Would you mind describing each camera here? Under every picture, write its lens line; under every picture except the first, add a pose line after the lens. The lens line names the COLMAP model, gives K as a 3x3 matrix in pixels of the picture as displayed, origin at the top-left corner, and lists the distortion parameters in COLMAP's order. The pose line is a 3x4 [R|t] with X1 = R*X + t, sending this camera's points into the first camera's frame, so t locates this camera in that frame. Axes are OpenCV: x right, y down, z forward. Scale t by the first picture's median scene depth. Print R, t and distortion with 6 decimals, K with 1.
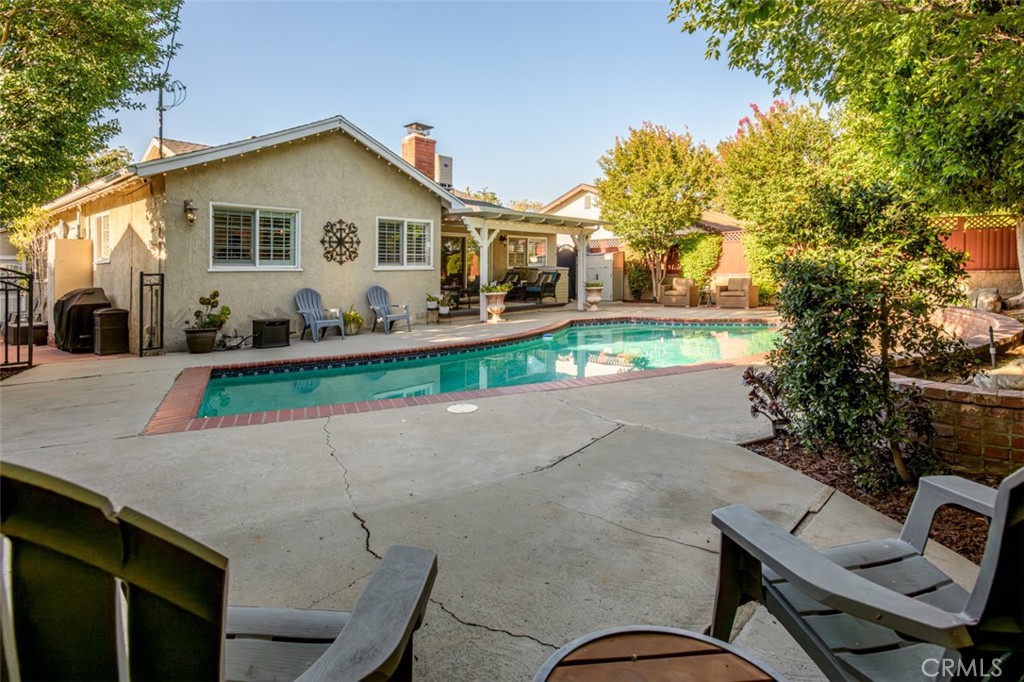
lens RADIAL K [[569.0, 0, 528.3], [0, 569.0, 271.5], [0, 0, 1]] dist [0.002820, -0.001371]
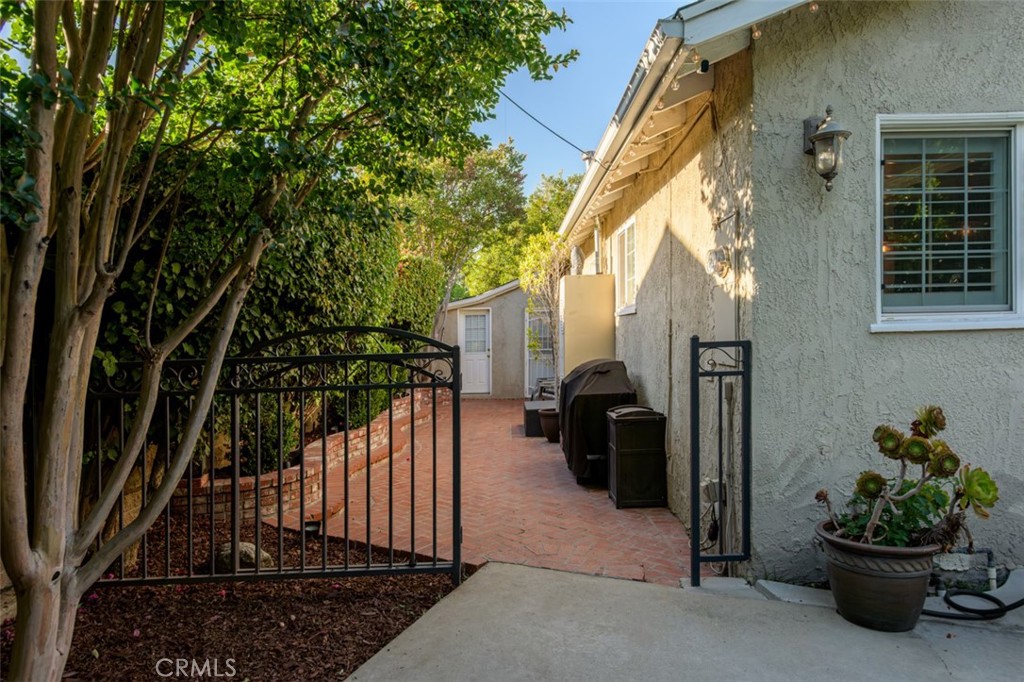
lens RADIAL K [[628.9, 0, 510.2], [0, 628.9, 340.4], [0, 0, 1]] dist [0.004063, 0.005049]
pose [[0.651464, 0.010252, -0.758610, -0.429770], [0.015782, 0.999509, 0.027060, -0.008559], [0.758515, -0.029601, 0.650983, 0.619052]]
